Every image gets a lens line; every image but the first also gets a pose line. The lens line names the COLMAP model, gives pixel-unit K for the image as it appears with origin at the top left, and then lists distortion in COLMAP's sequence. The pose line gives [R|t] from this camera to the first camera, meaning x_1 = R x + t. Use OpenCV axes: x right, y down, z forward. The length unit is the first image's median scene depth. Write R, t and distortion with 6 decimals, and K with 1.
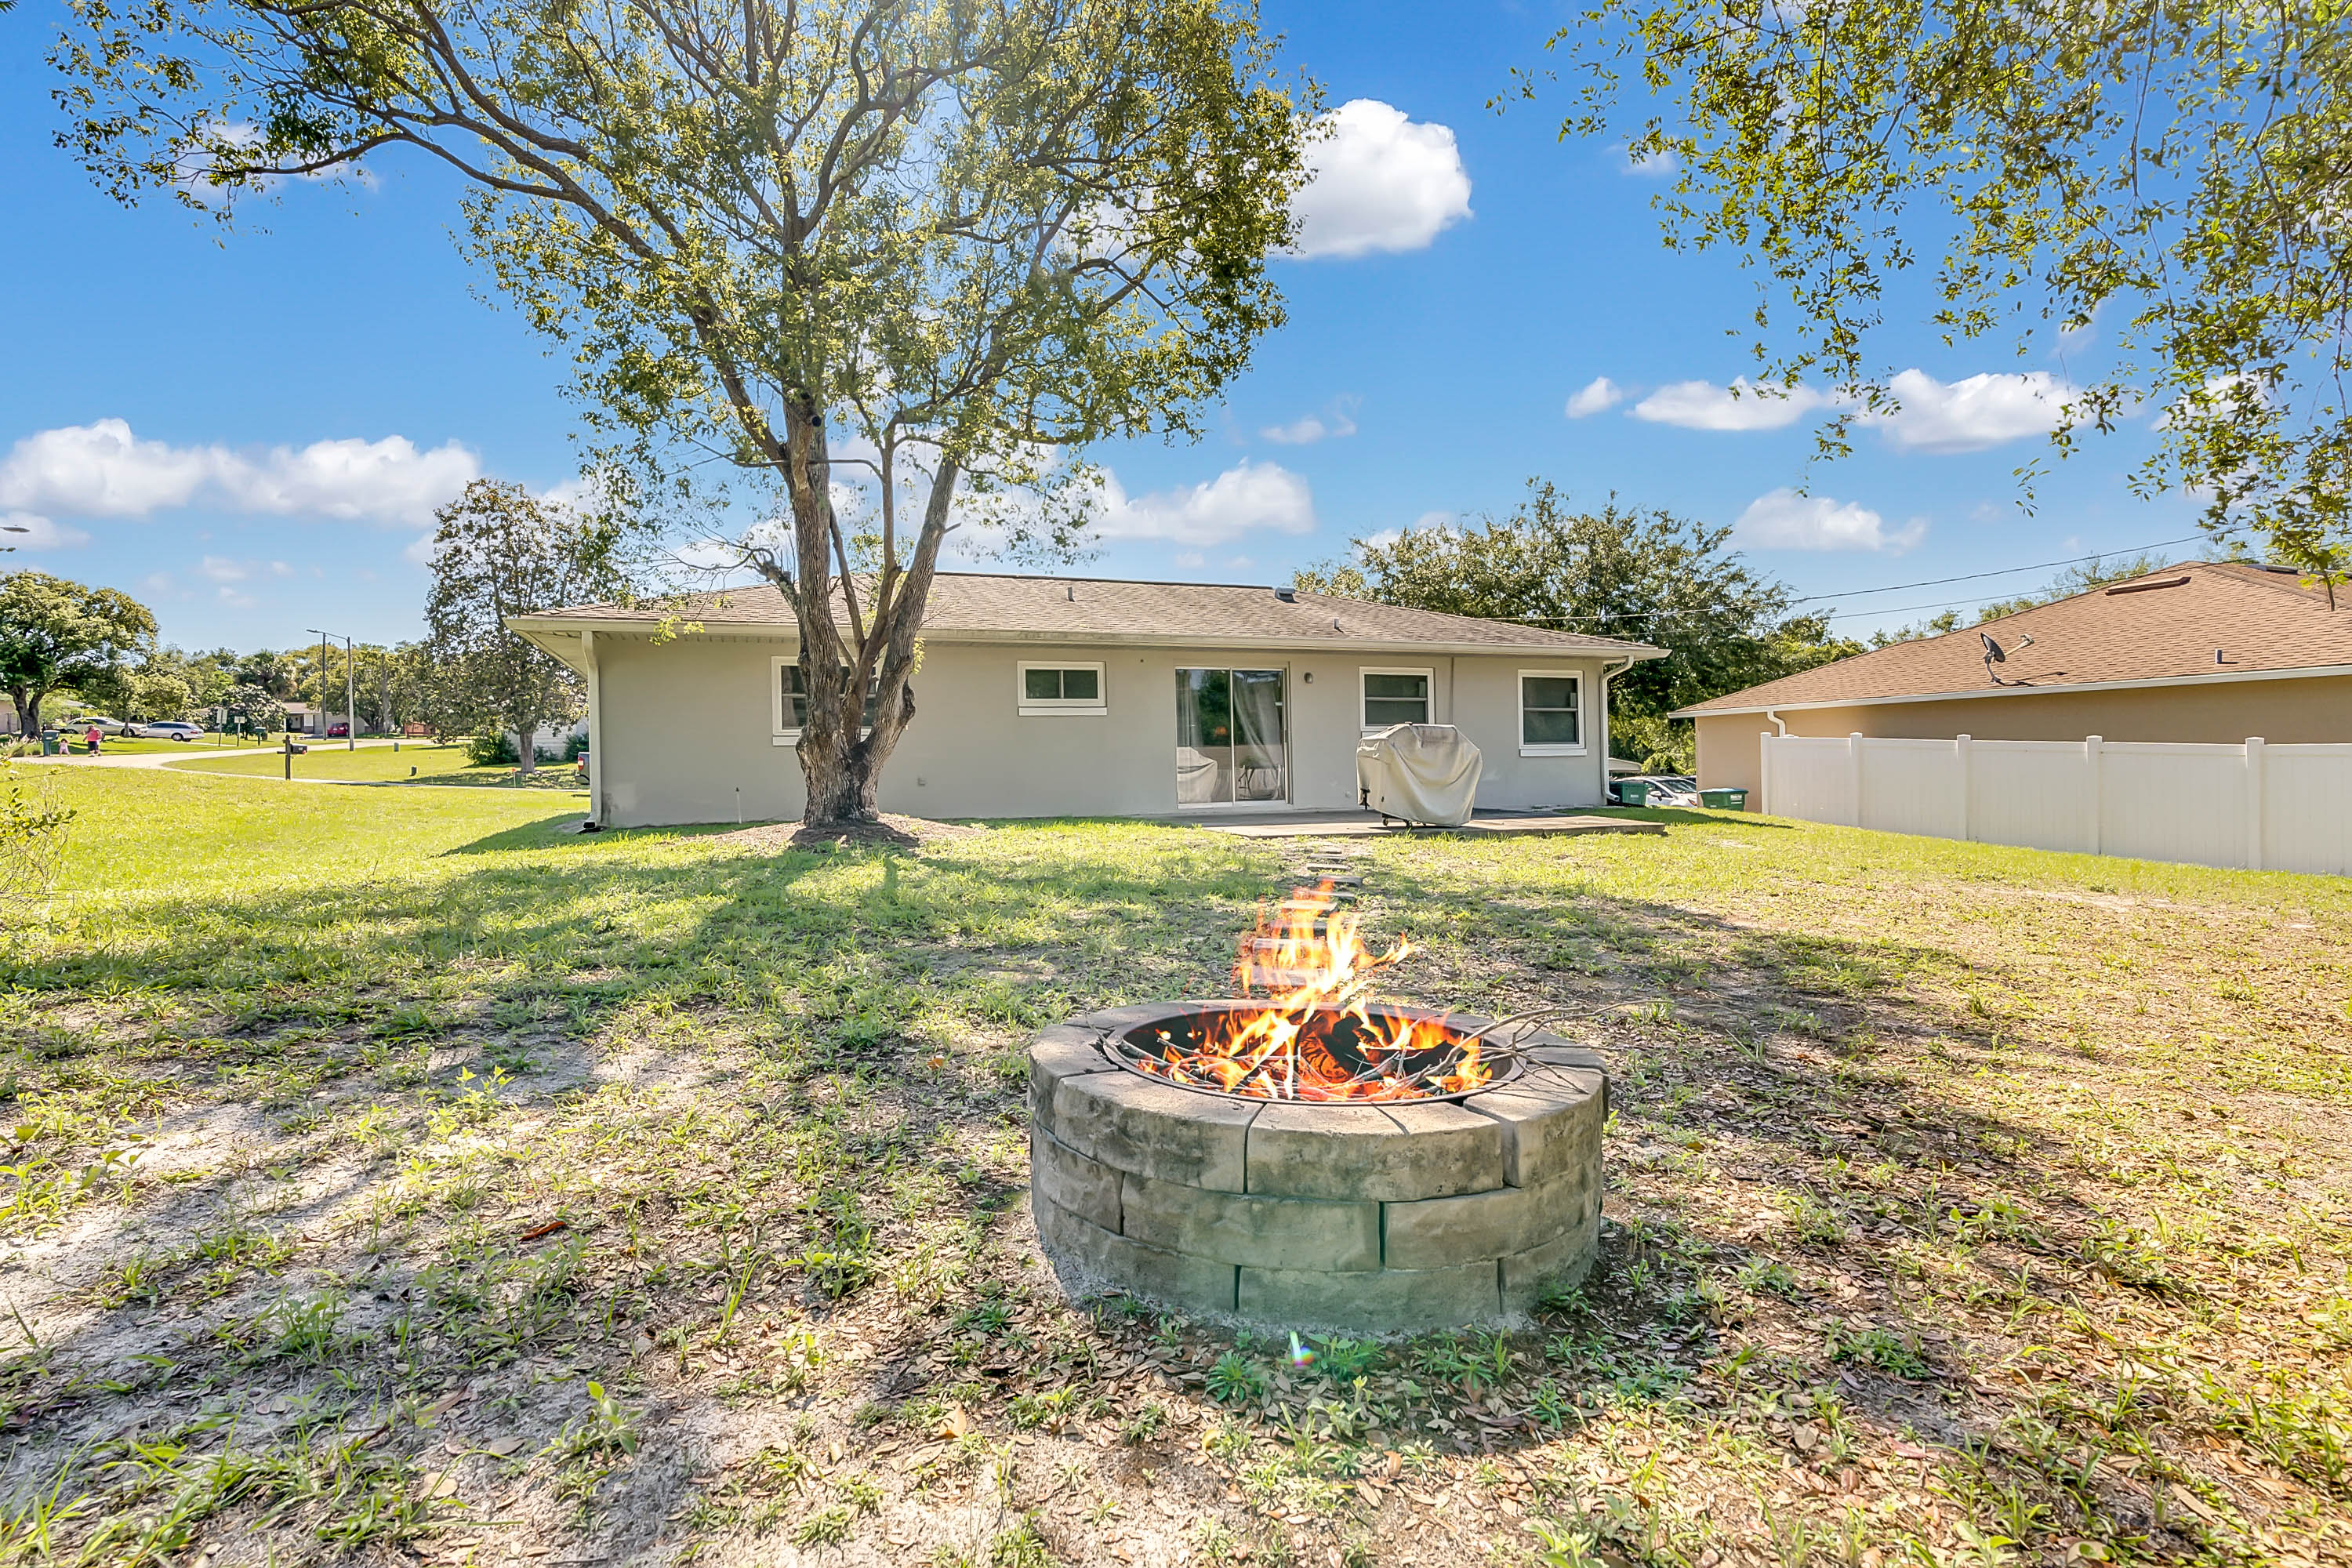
lens RADIAL K [[1110.9, 0, 1176.0], [0, 1110.9, 784.0], [0, 0, 1]] dist [0.000007, 0.000136]
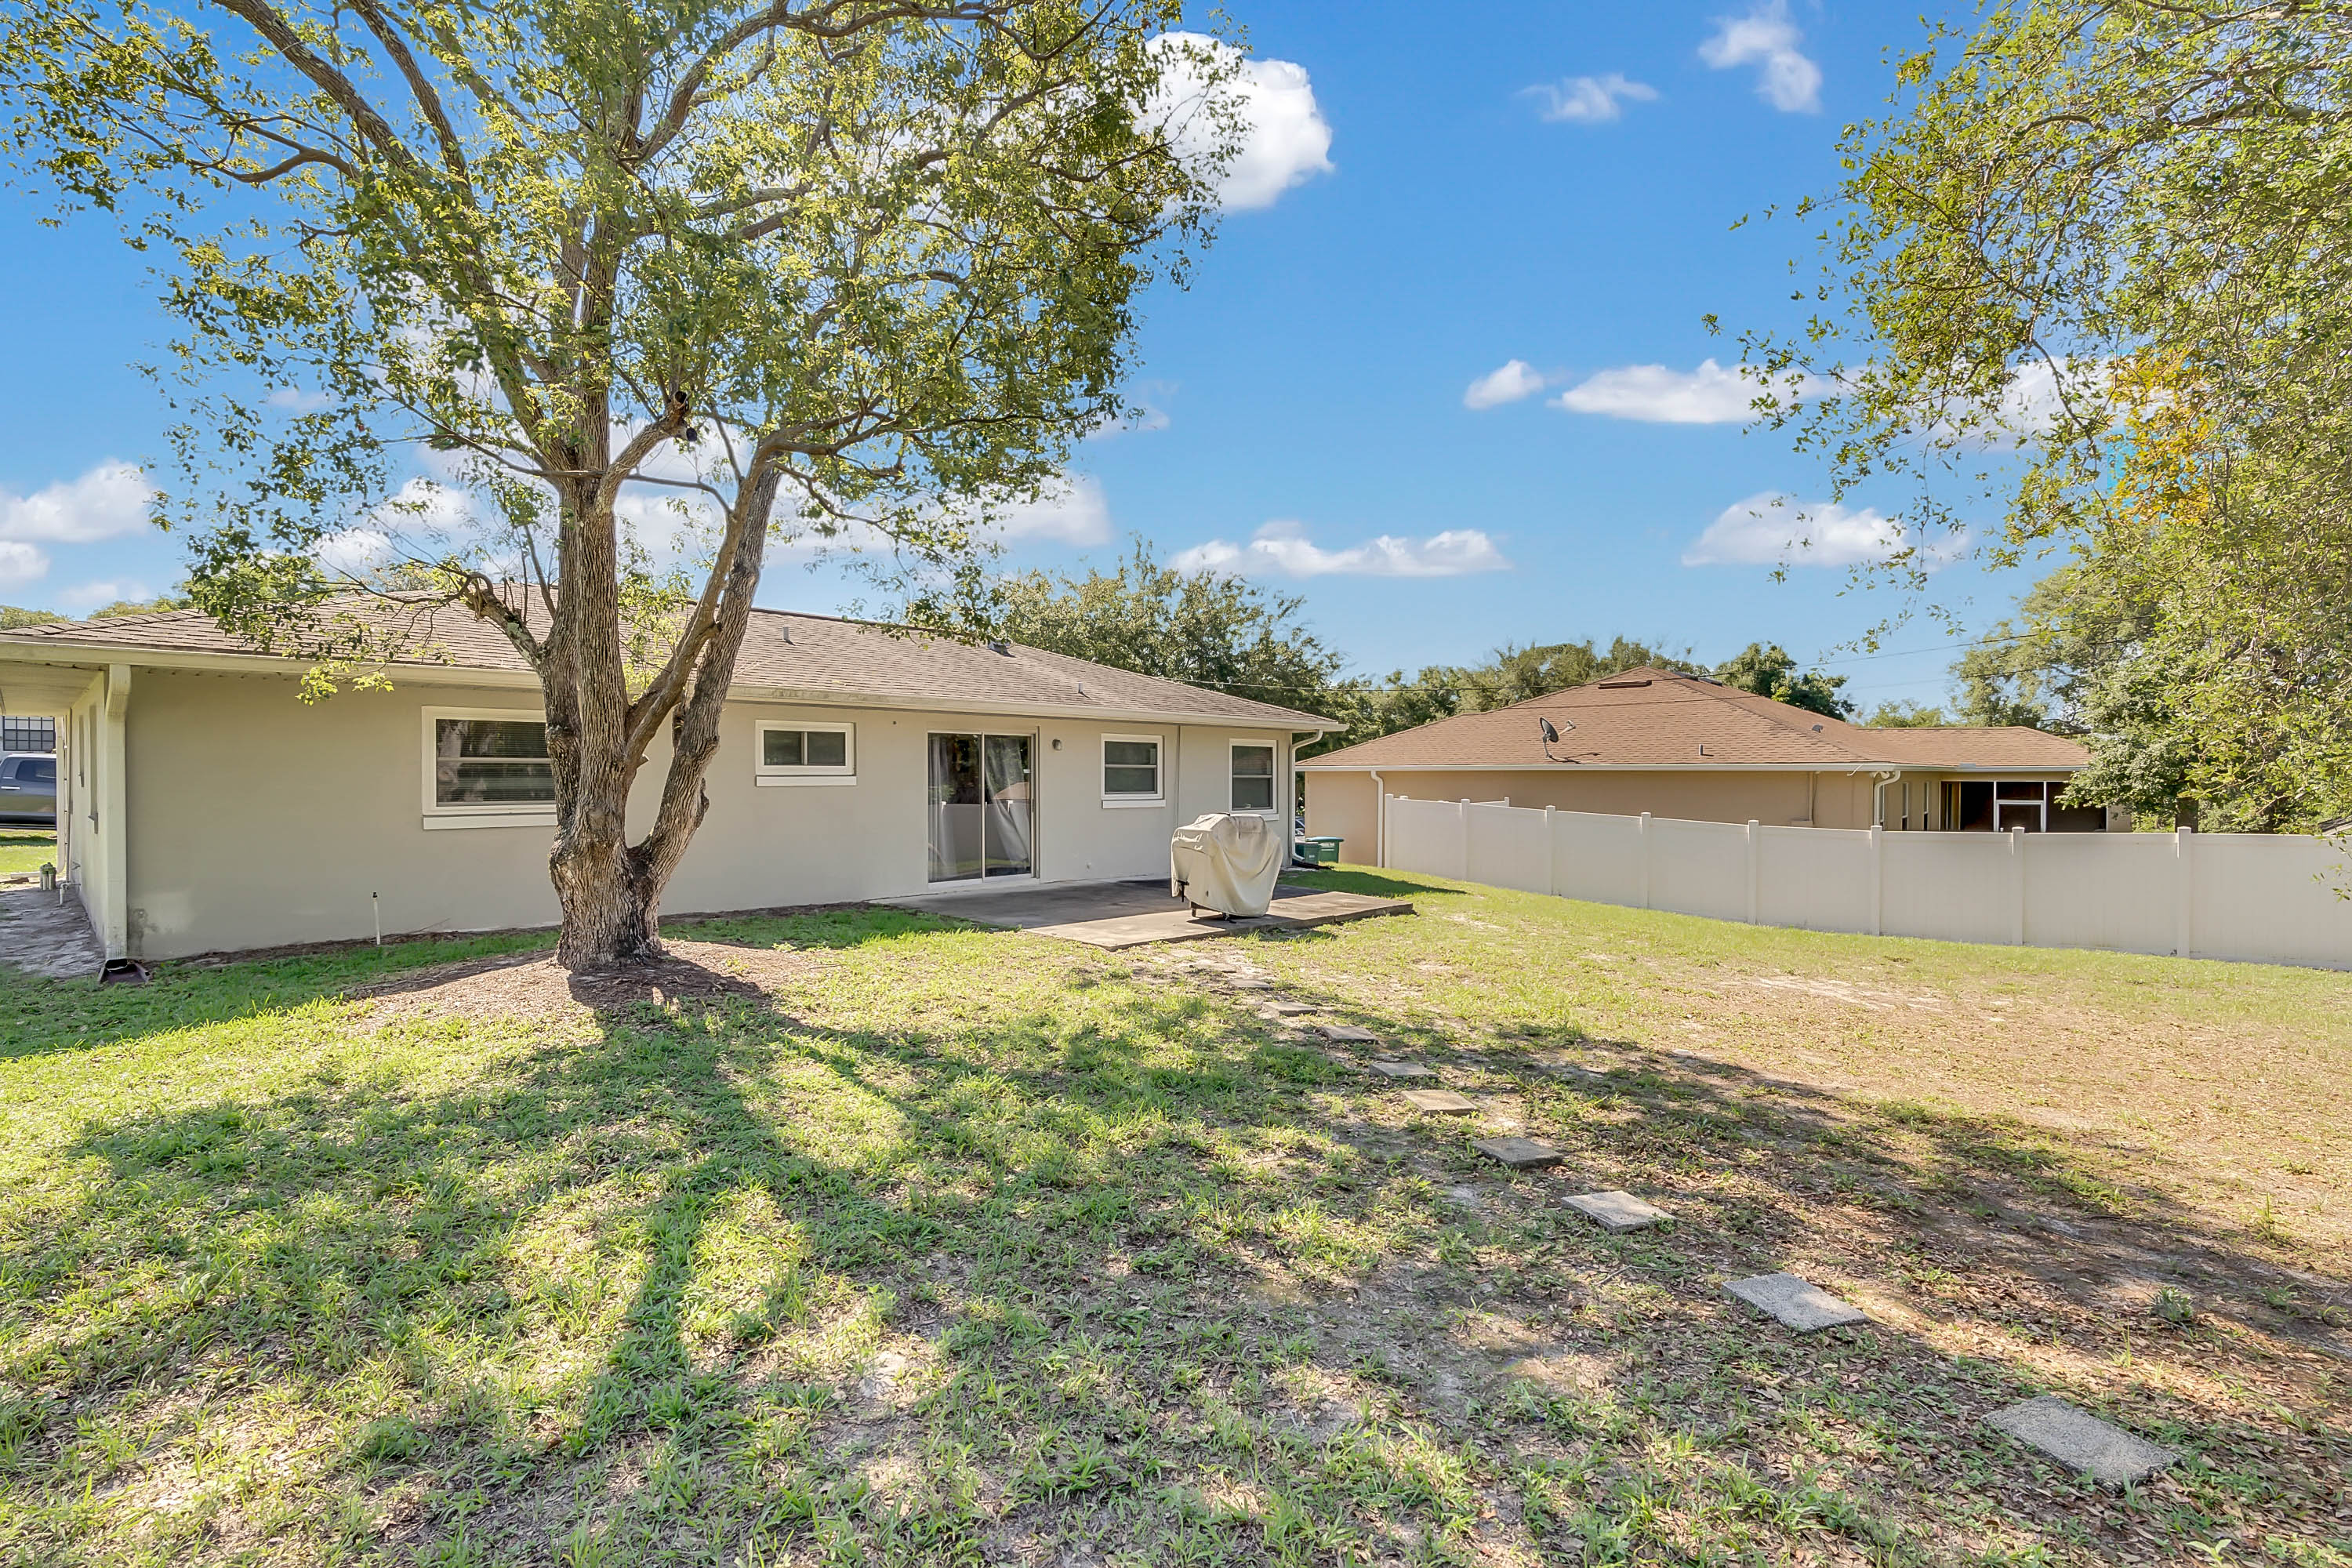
lens RADIAL K [[1080.1, 0, 1176.0], [0, 1080.1, 784.0], [0, 0, 1]] dist [0.000901, 0.000074]
pose [[0.899535, 0.018212, 0.436469, -0.197118], [-0.015471, 0.999832, -0.009835, -0.056446], [-0.436575, 0.002094, 0.899666, 0.132779]]
